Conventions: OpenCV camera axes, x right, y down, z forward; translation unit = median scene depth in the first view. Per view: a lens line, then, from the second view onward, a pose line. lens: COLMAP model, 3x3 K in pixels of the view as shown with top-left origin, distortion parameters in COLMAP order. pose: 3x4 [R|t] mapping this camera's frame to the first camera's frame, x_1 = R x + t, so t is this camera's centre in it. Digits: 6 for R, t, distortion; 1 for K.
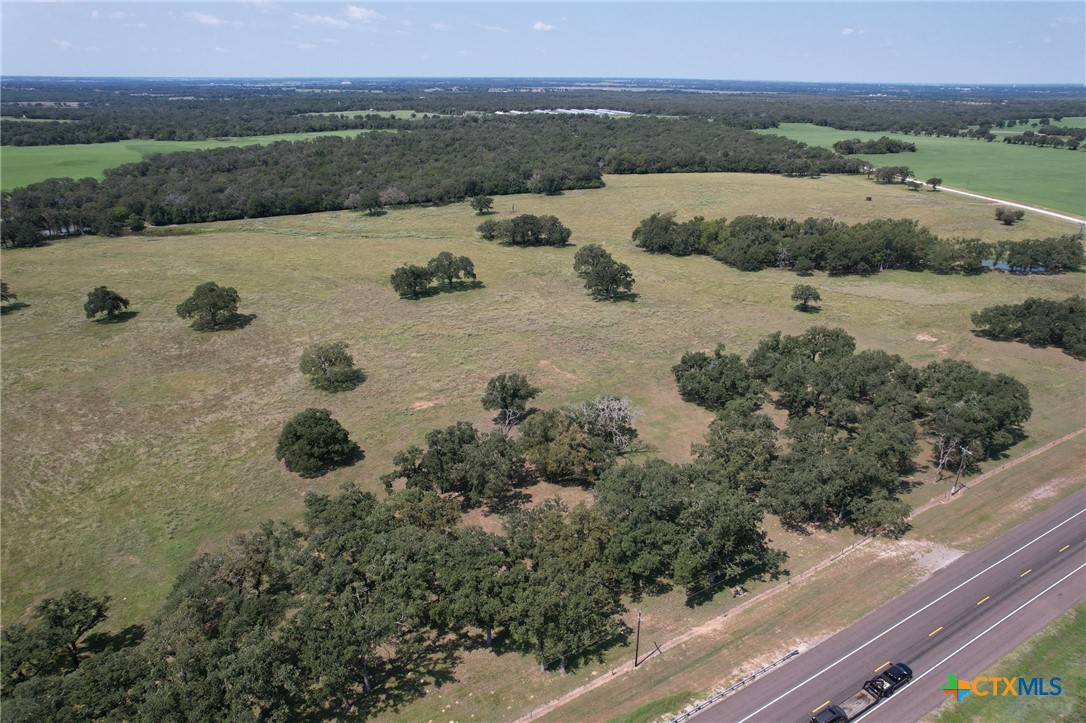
lens RADIAL K [[693.5, 0, 544.6], [0, 693.5, 368.1], [0, 0, 1]] dist [-0.078367, 0.073876]
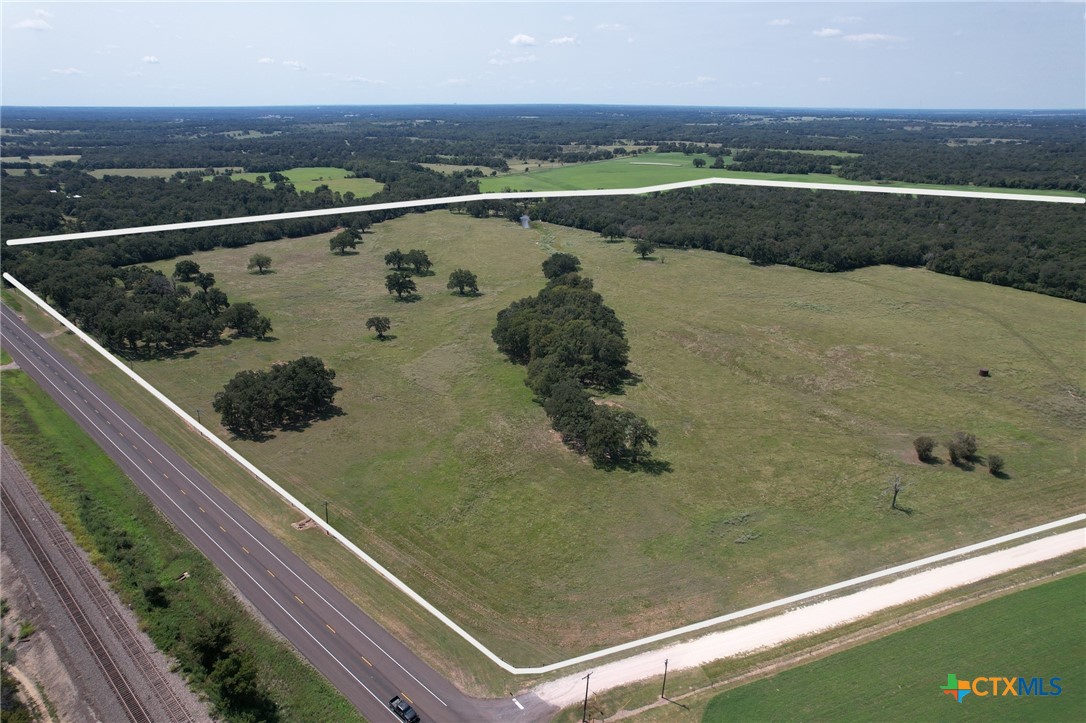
lens RADIAL K [[700.6, 0, 542.1], [0, 700.6, 347.6], [0, 0, 1]] dist [-0.080378, 0.074877]
pose [[0.271890, 0.315182, -0.909250, 1.390769], [-0.378094, 0.903850, 0.200250, -0.373796], [0.884941, 0.289336, 0.364916, 0.684236]]
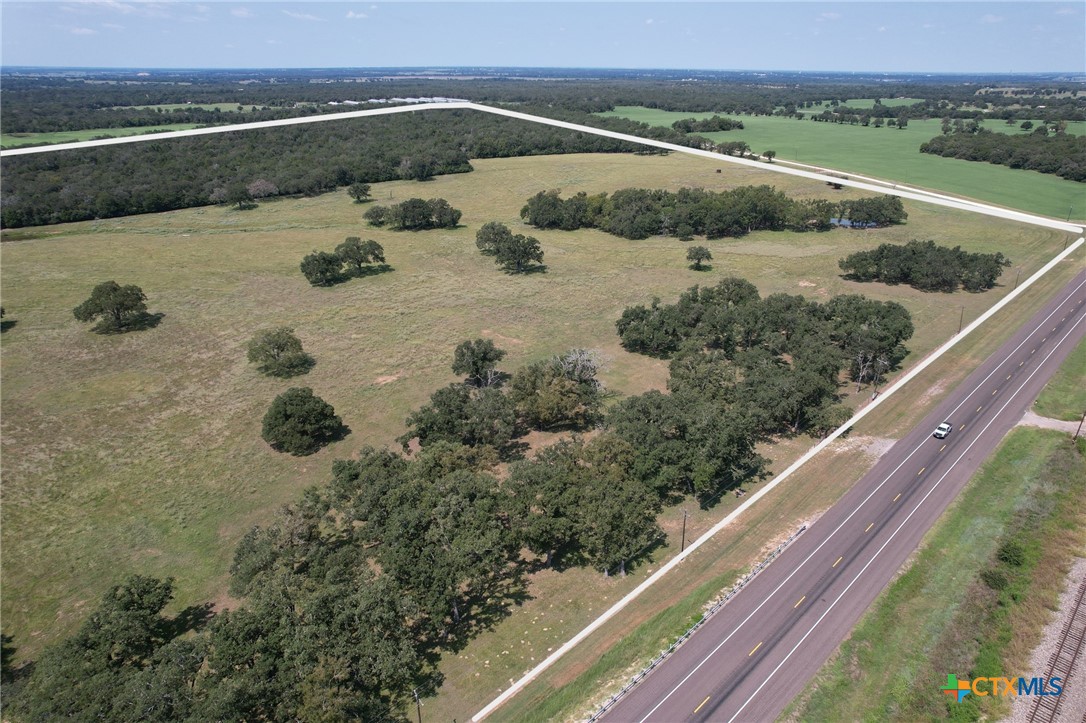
lens RADIAL K [[693.5, 0, 544.6], [0, 693.5, 368.1], [0, 0, 1]] dist [-0.078367, 0.073876]
pose [[0.971835, -0.097421, 0.214585, -0.099182], [0.094373, 0.995237, 0.024427, 0.020218], [-0.215942, -0.003488, 0.976400, -0.026462]]
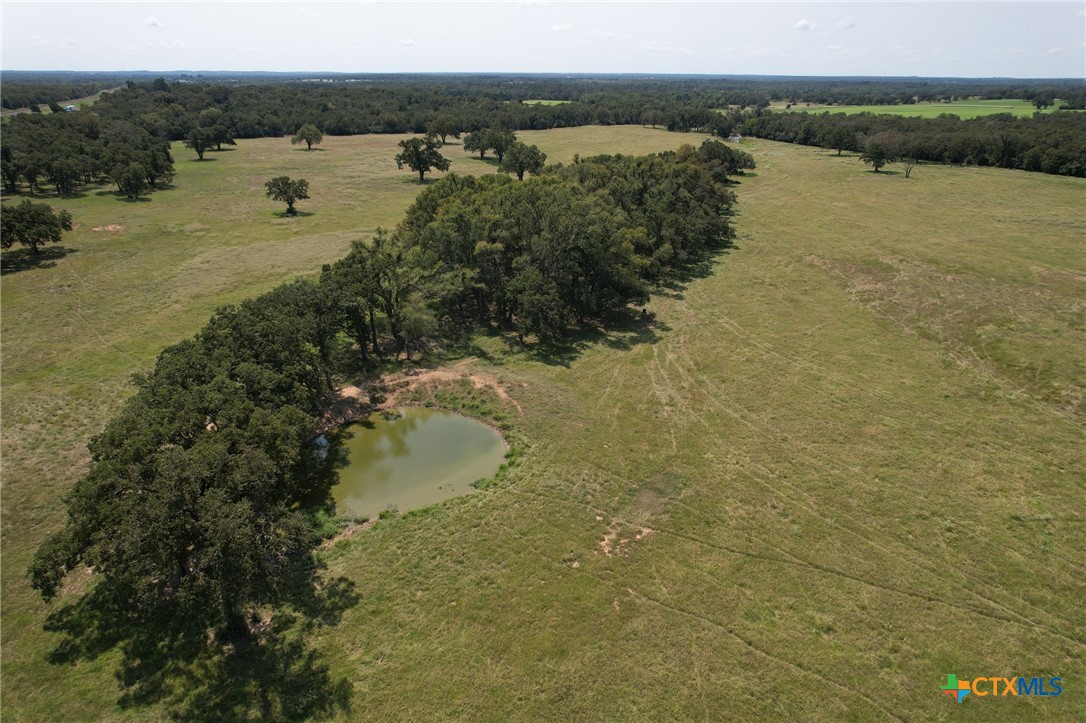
lens RADIAL K [[693.5, 0, 544.6], [0, 693.5, 368.1], [0, 0, 1]] dist [-0.078367, 0.073876]
pose [[-0.130189, 0.385964, -0.913281, 0.911766], [-0.393837, 0.825204, 0.404883, -0.300268], [0.909914, 0.412395, 0.044575, 1.094460]]
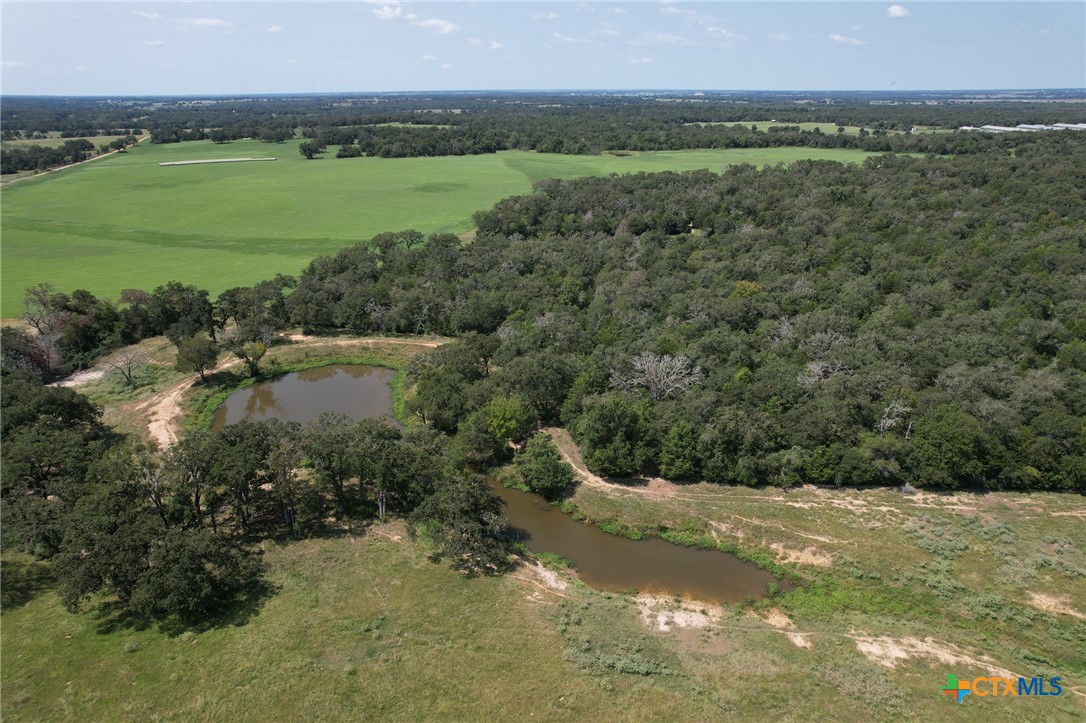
lens RADIAL K [[693.5, 0, 544.6], [0, 693.5, 368.1], [0, 0, 1]] dist [-0.078367, 0.073876]
pose [[0.897298, 0.156121, -0.412895, -0.666485], [-0.162972, 0.986451, 0.018820, -0.357936], [0.410239, 0.050403, 0.910584, 0.999091]]
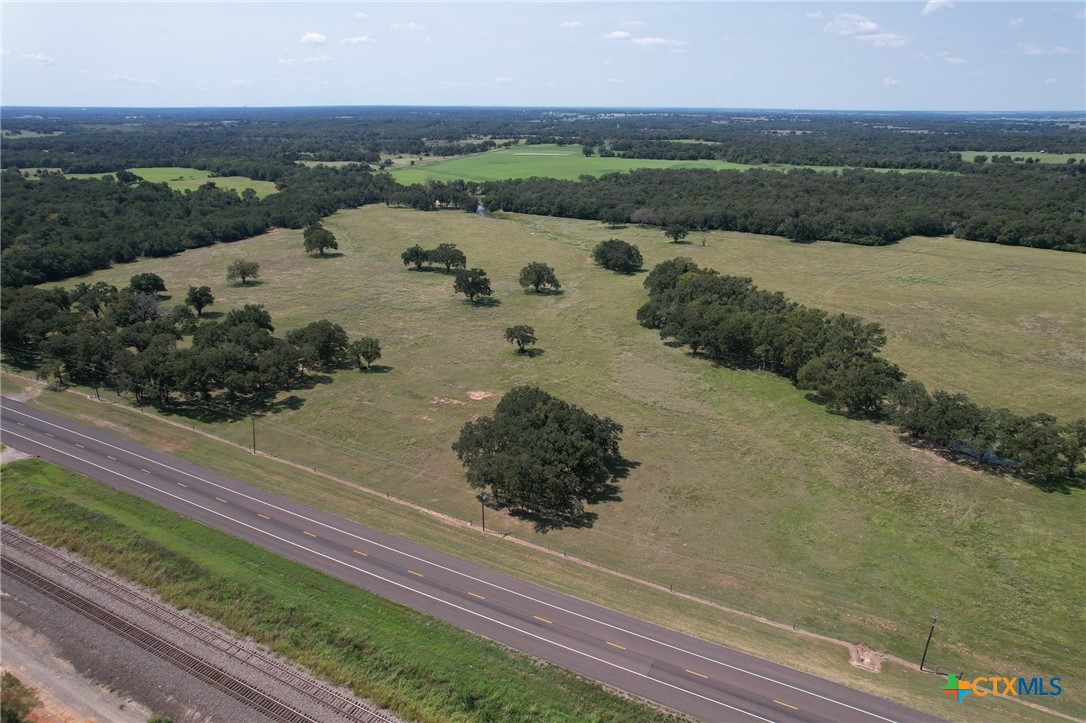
lens RADIAL K [[693.5, 0, 544.6], [0, 693.5, 368.1], [0, 0, 1]] dist [-0.078367, 0.073876]
pose [[0.523933, 0.301333, -0.796676, 0.991410], [-0.334554, 0.932963, 0.132863, -0.172867], [0.783305, 0.196920, 0.589623, 0.396412]]
